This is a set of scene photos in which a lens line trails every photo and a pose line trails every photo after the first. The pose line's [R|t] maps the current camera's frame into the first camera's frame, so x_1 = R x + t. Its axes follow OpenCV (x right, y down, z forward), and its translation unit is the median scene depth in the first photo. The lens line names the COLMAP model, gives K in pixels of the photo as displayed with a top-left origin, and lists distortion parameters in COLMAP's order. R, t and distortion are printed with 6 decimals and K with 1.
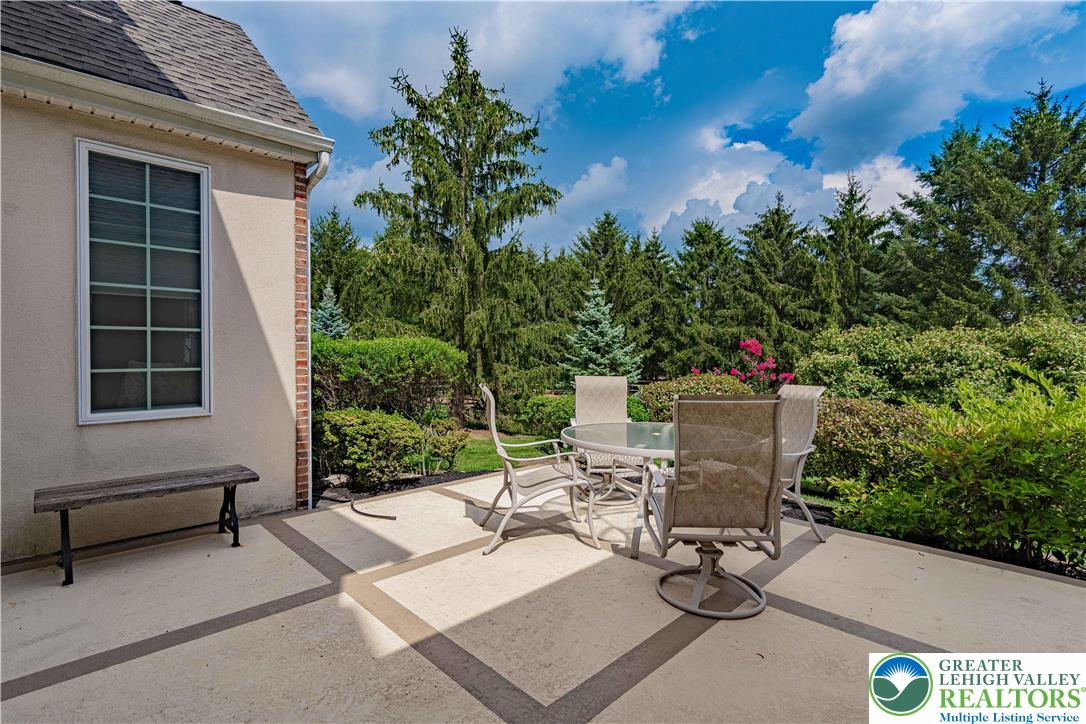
lens RADIAL K [[503.3, 0, 540.4], [0, 503.3, 364.6], [0, 0, 1]] dist [-0.002793, 0.002221]
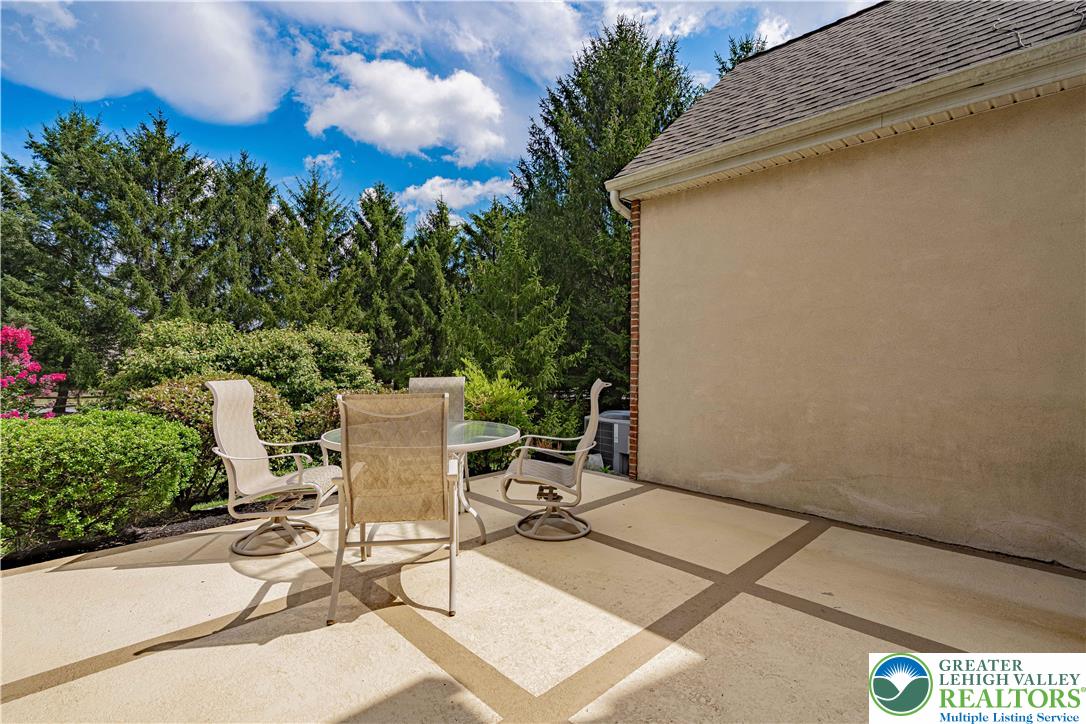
lens RADIAL K [[503.3, 0, 532.2], [0, 503.3, 362.6], [0, 0, 1]] dist [-0.002793, 0.002221]
pose [[-0.011364, -0.006214, 0.999916, -0.775123], [-0.000085, 0.999981, 0.006214, -0.006868], [-0.999935, -0.000014, -0.011364, 0.793824]]
